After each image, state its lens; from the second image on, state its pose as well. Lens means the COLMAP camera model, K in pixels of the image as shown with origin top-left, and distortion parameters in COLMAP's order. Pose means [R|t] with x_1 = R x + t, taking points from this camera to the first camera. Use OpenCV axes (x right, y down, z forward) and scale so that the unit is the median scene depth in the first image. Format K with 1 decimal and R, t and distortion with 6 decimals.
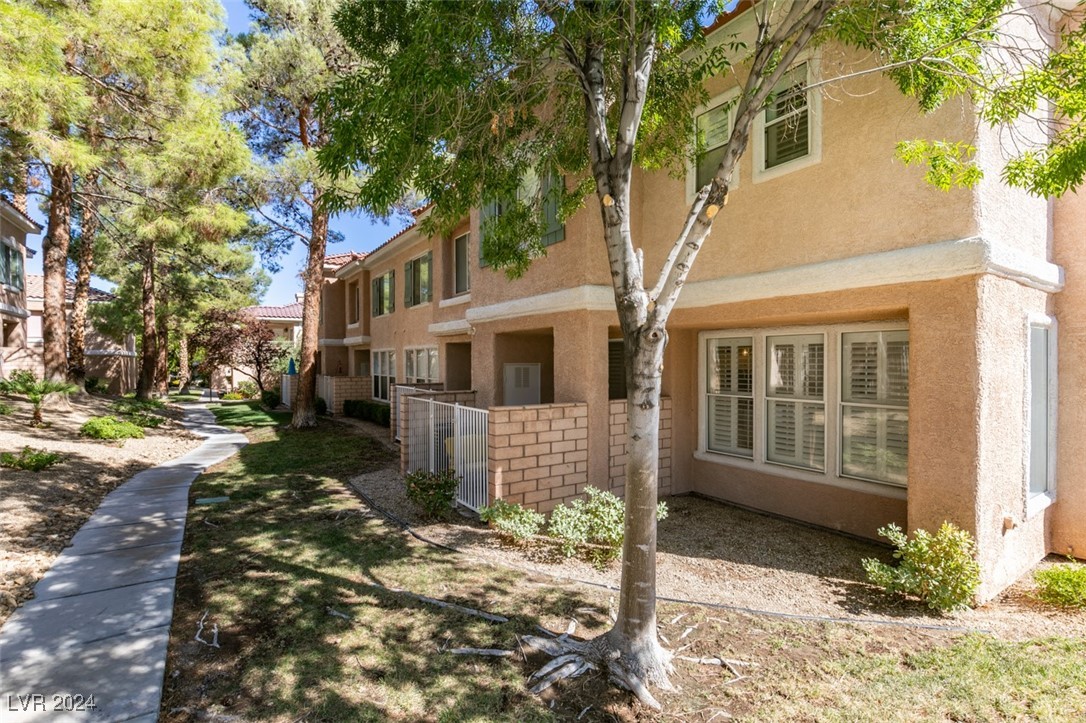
lens RADIAL K [[488.0, 0, 544.0], [0, 488.0, 357.4], [0, 0, 1]] dist [0.000020, -0.000022]
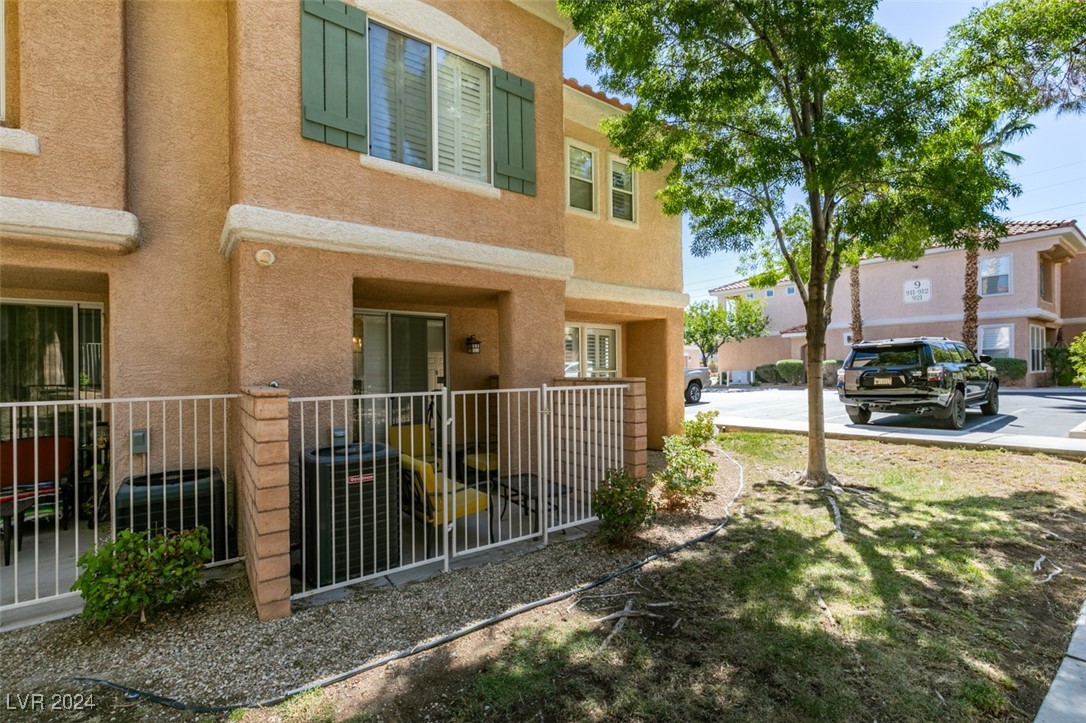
lens RADIAL K [[491.2, 0, 542.1], [0, 491.2, 376.0], [0, 0, 1]] dist [-0.002332, -0.000175]
pose [[-0.037183, 0.003698, 0.999302, -1.164227], [0.016140, 0.999865, -0.003099, 0.120688], [-0.999178, 0.016014, -0.037238, 1.420342]]
